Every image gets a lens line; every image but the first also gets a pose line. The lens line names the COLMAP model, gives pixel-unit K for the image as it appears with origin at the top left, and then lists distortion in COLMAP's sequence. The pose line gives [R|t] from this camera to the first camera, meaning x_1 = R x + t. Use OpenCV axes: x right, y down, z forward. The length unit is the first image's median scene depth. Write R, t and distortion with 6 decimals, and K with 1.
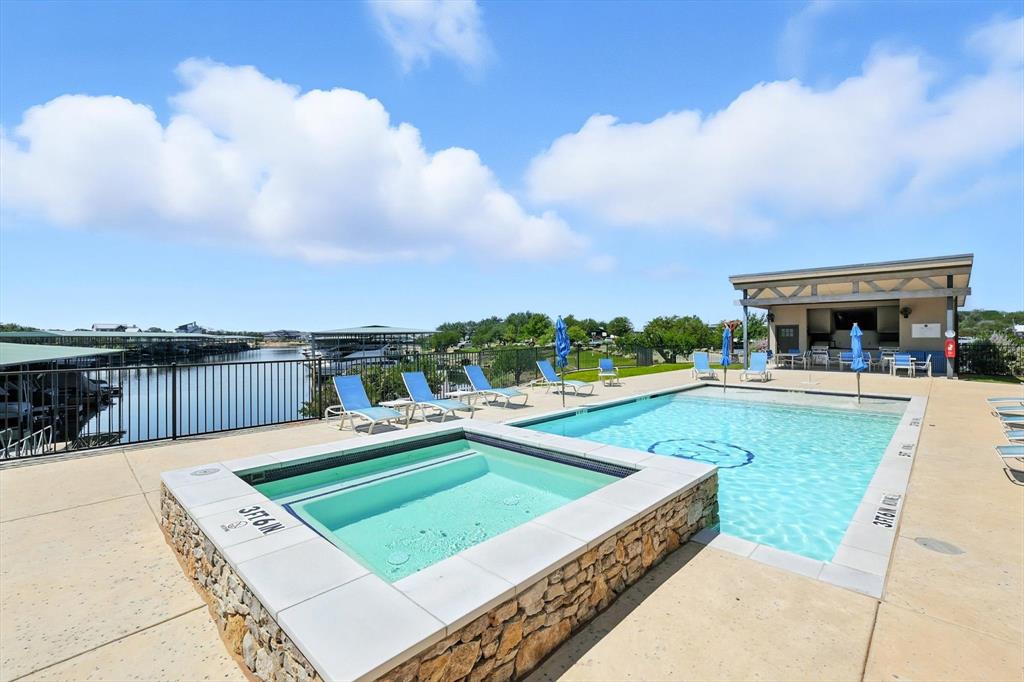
lens RADIAL K [[442.4, 0, 516.0], [0, 442.4, 338.2], [0, 0, 1]] dist [0.001893, 0.000191]
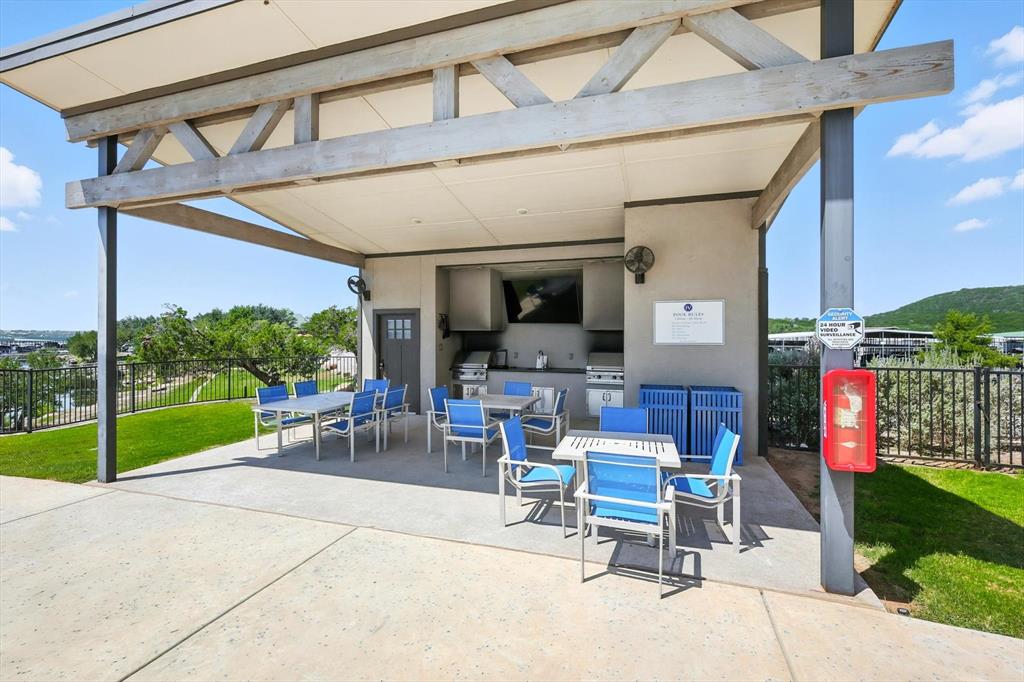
lens RADIAL K [[447.9, 0, 513.1], [0, 447.9, 336.0], [0, 0, 1]] dist [0.002865, 0.000627]
pose [[0.905156, 0.003216, 0.425068, 0.616859], [-0.000161, 0.999974, -0.007223, -0.004313], [-0.425080, 0.006469, 0.905133, 0.697890]]
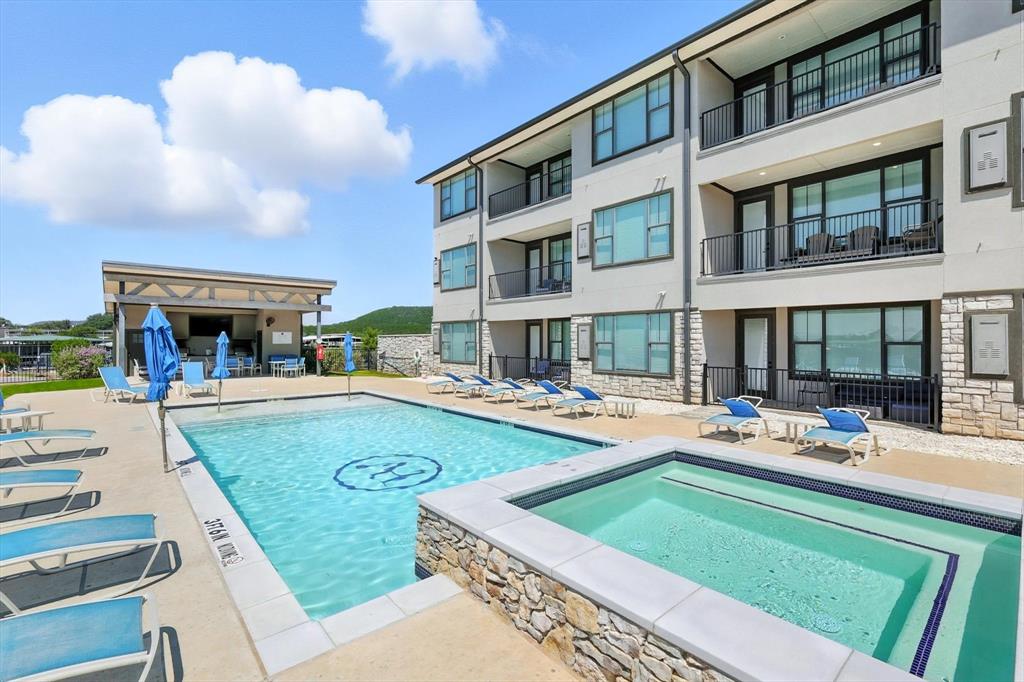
lens RADIAL K [[447.9, 0, 513.1], [0, 447.9, 336.0], [0, 0, 1]] dist [0.002865, 0.000627]
pose [[0.082926, 0.014920, 0.996444, -0.199647], [0.005260, 0.999867, -0.015409, -0.000394], [-0.996542, 0.006519, 0.082836, 0.264087]]
